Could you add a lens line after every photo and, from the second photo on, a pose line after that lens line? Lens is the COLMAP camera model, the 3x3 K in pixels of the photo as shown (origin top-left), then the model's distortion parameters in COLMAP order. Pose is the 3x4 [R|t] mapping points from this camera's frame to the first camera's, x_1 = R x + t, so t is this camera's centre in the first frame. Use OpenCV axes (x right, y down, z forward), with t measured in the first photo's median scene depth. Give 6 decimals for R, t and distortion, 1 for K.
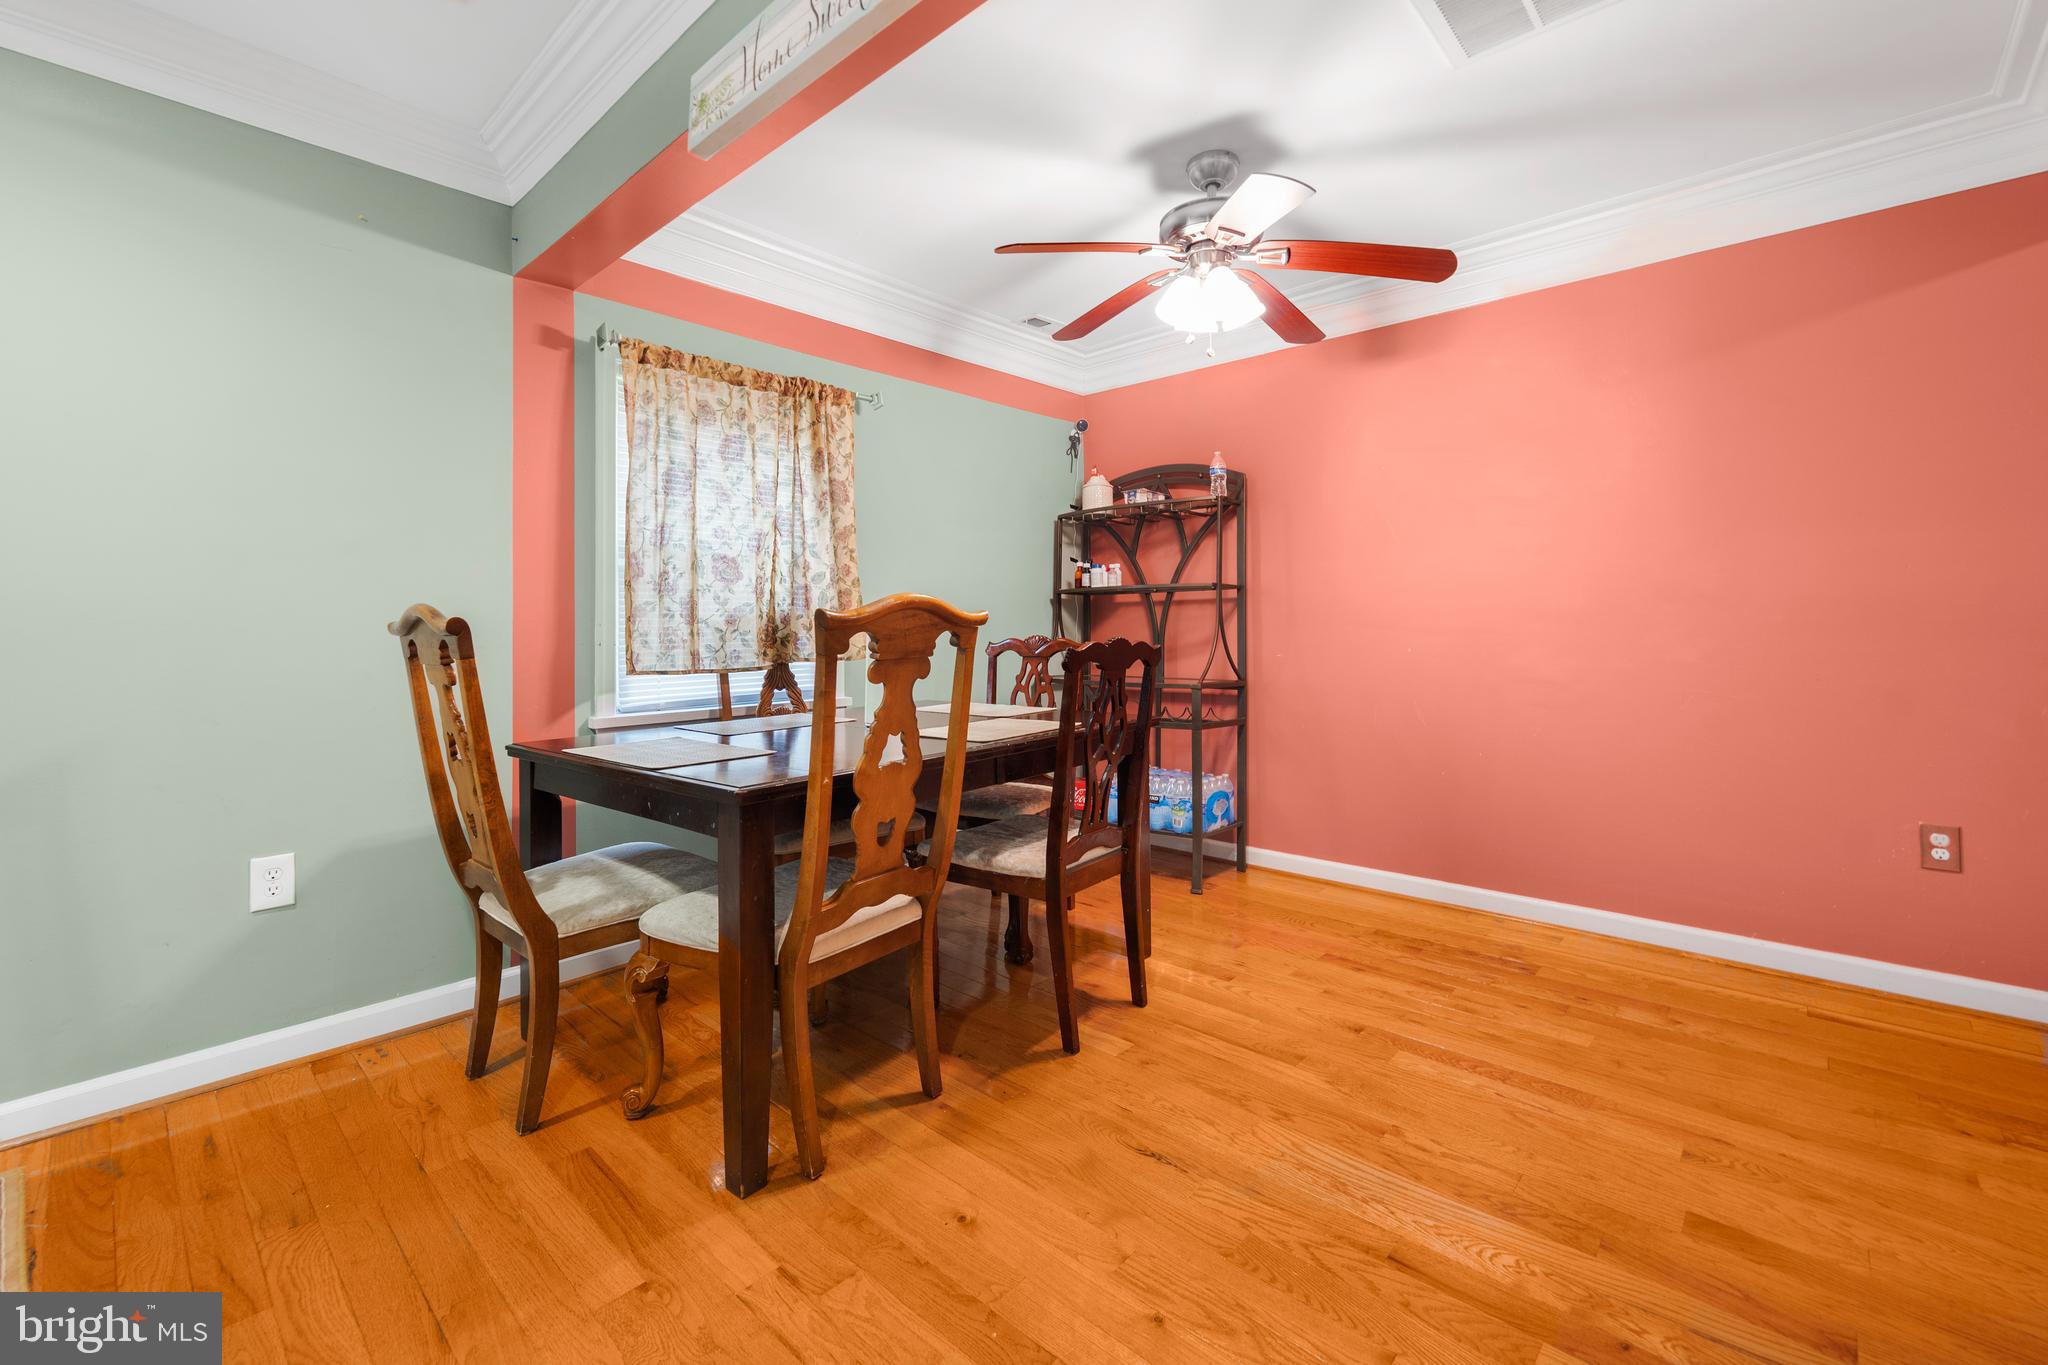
lens RADIAL K [[860.6, 0, 1022.7], [0, 860.6, 612.1], [0, 0, 1]] dist [0.000499, -0.000021]
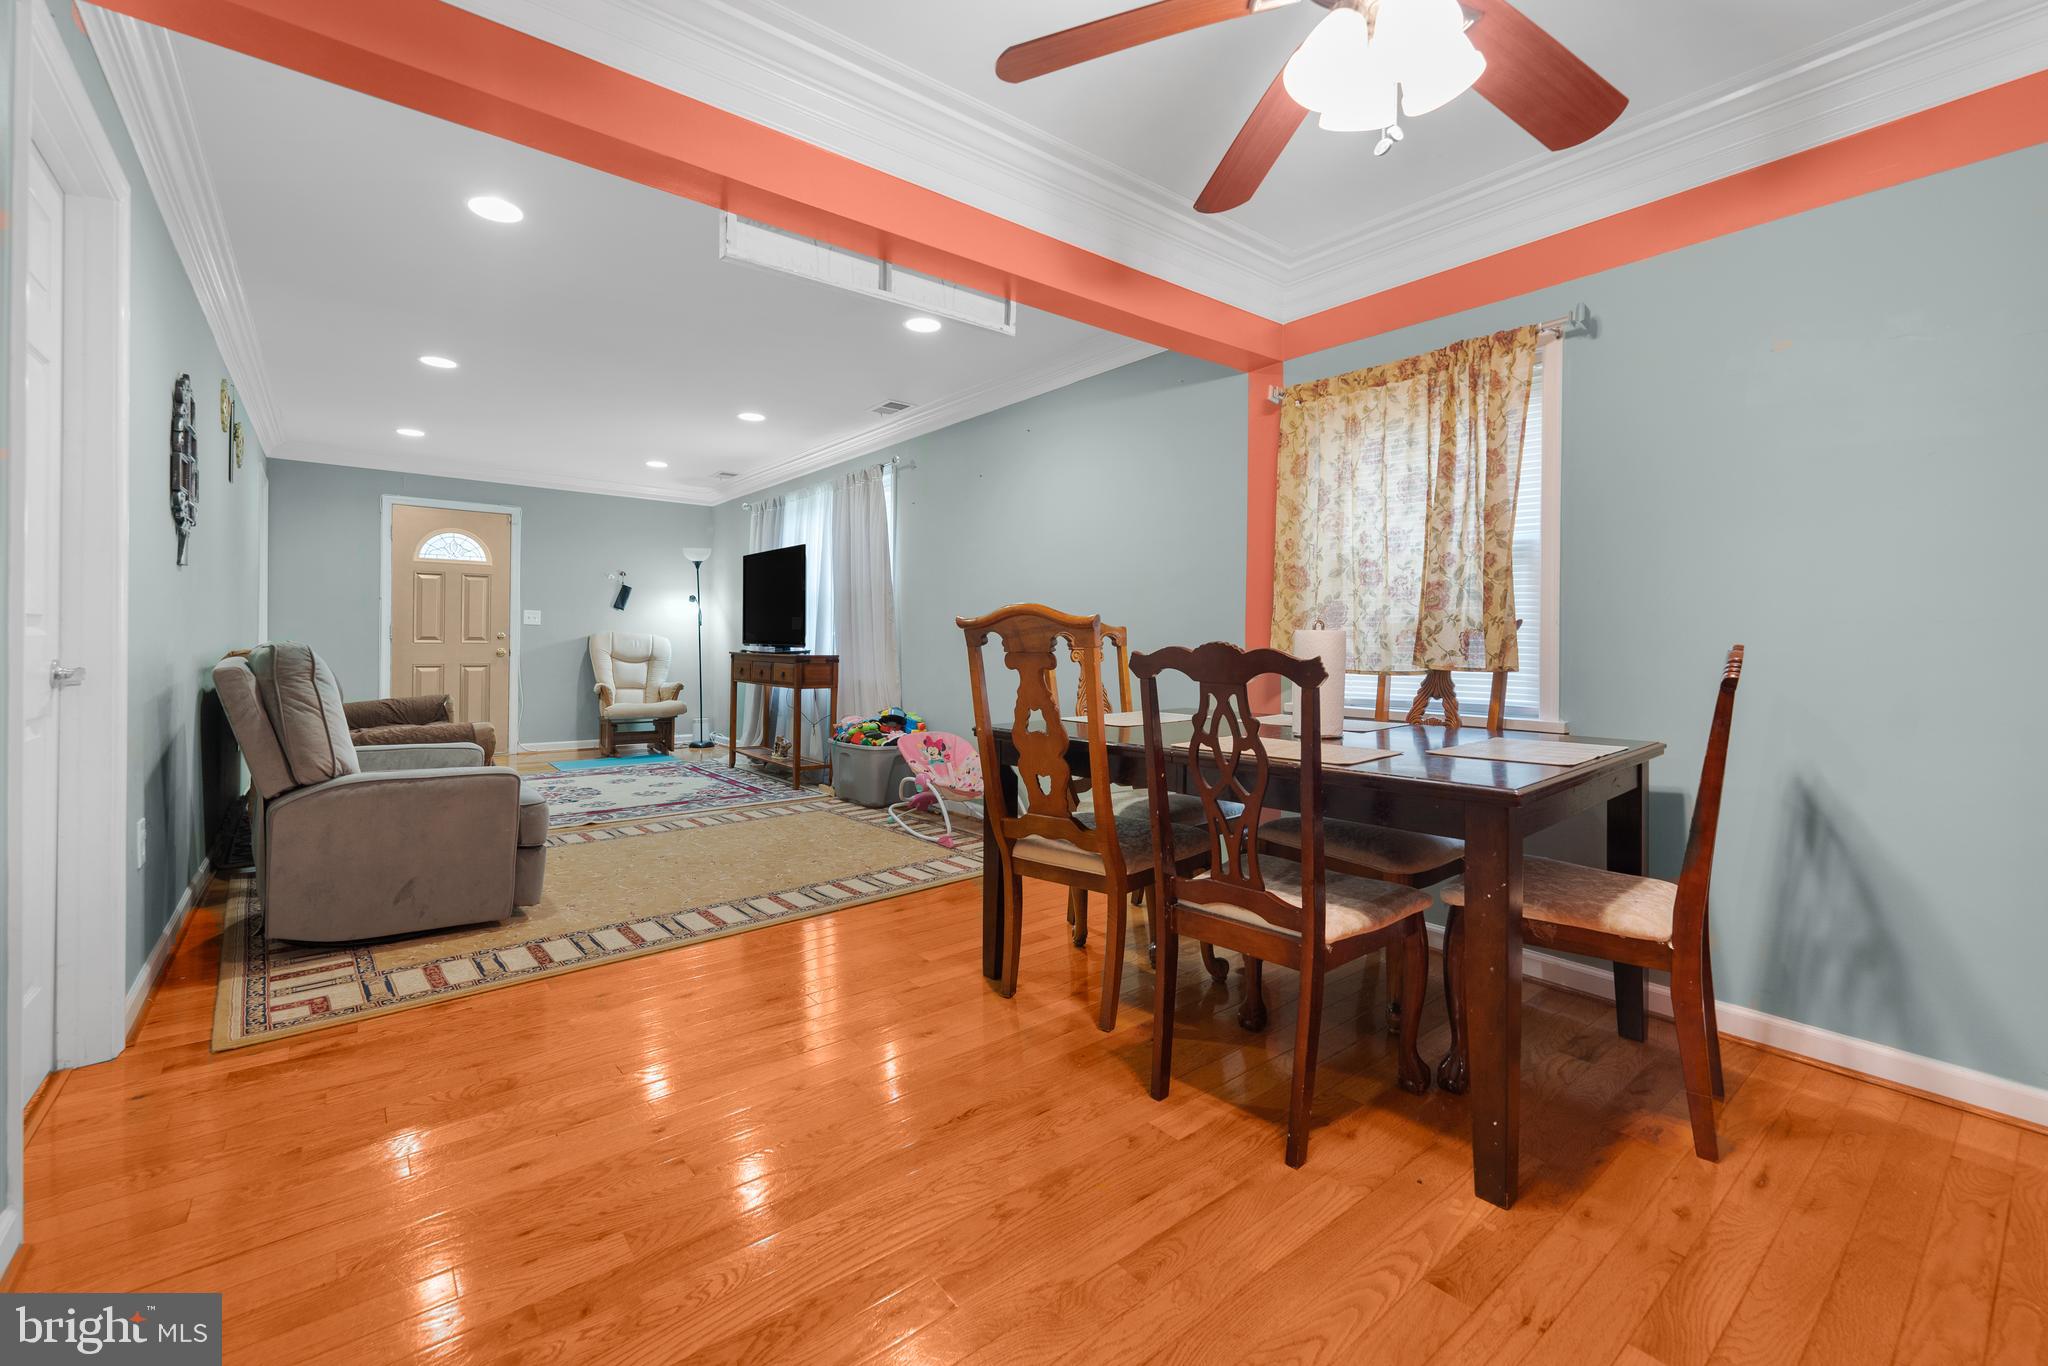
lens RADIAL K [[866.9, 0, 1021.2], [0, 866.9, 644.7], [0, 0, 1]] dist [-0.000220, -0.000097]
pose [[-0.152005, 0.019203, -0.988193, 0.842074], [0.012273, 0.999771, 0.017540, 0.014158], [0.988304, -0.009462, -0.152206, 0.865267]]
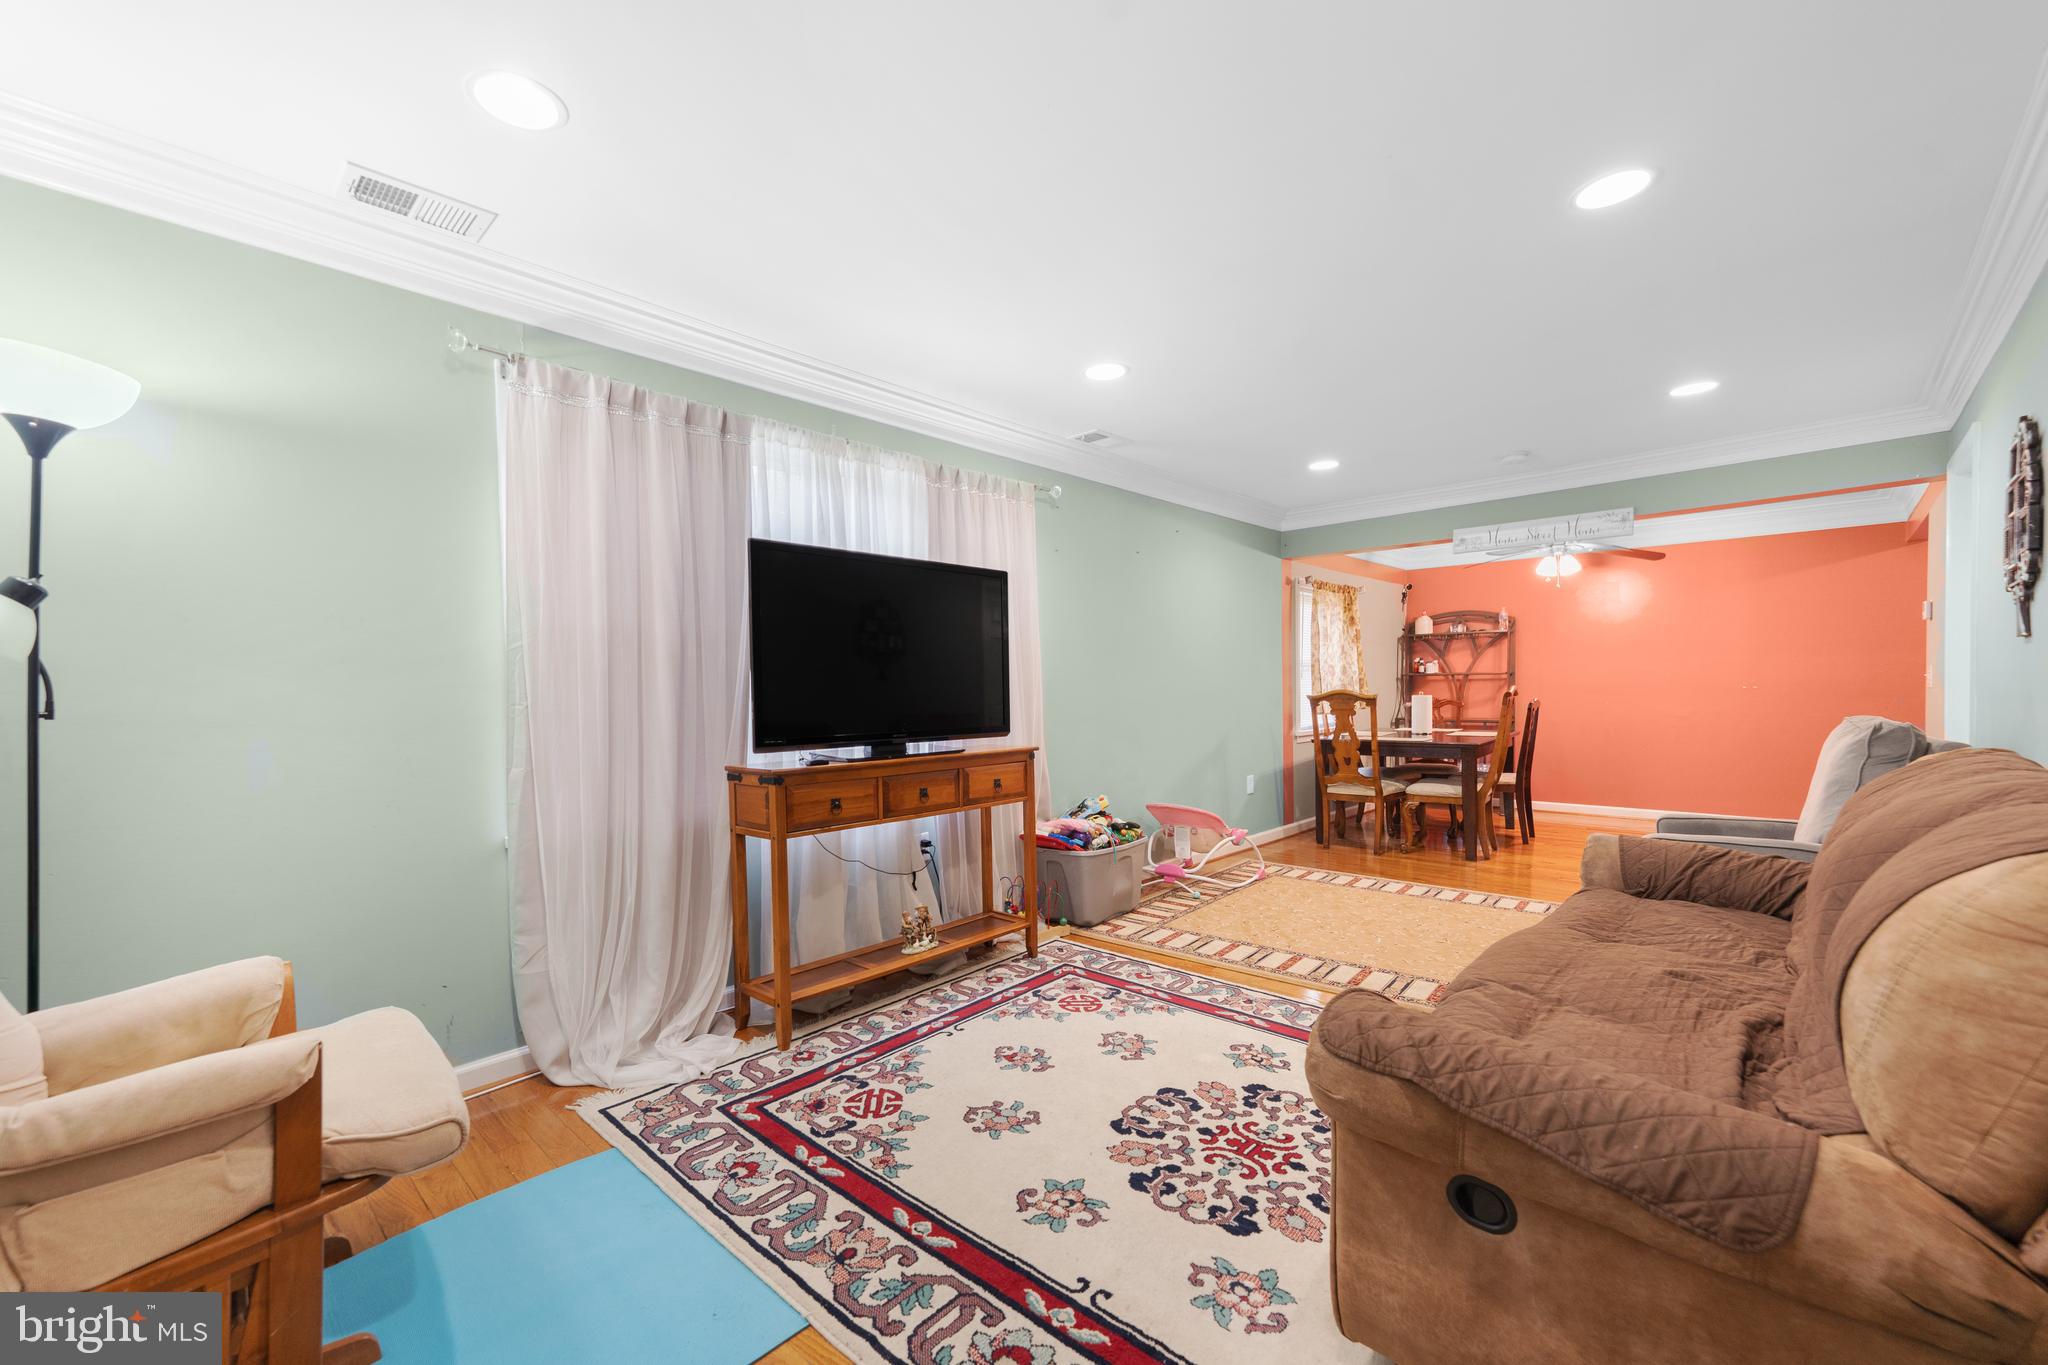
lens RADIAL K [[831.7, 0, 1013.8], [0, 831.7, 708.0], [0, 0, 1]] dist [0.016861, -0.000096]
pose [[0.999930, -0.003332, -0.011396, -1.367022], [0.003783, 0.999198, 0.039856, -0.047306], [0.011254, -0.039897, 0.999140, -1.497860]]
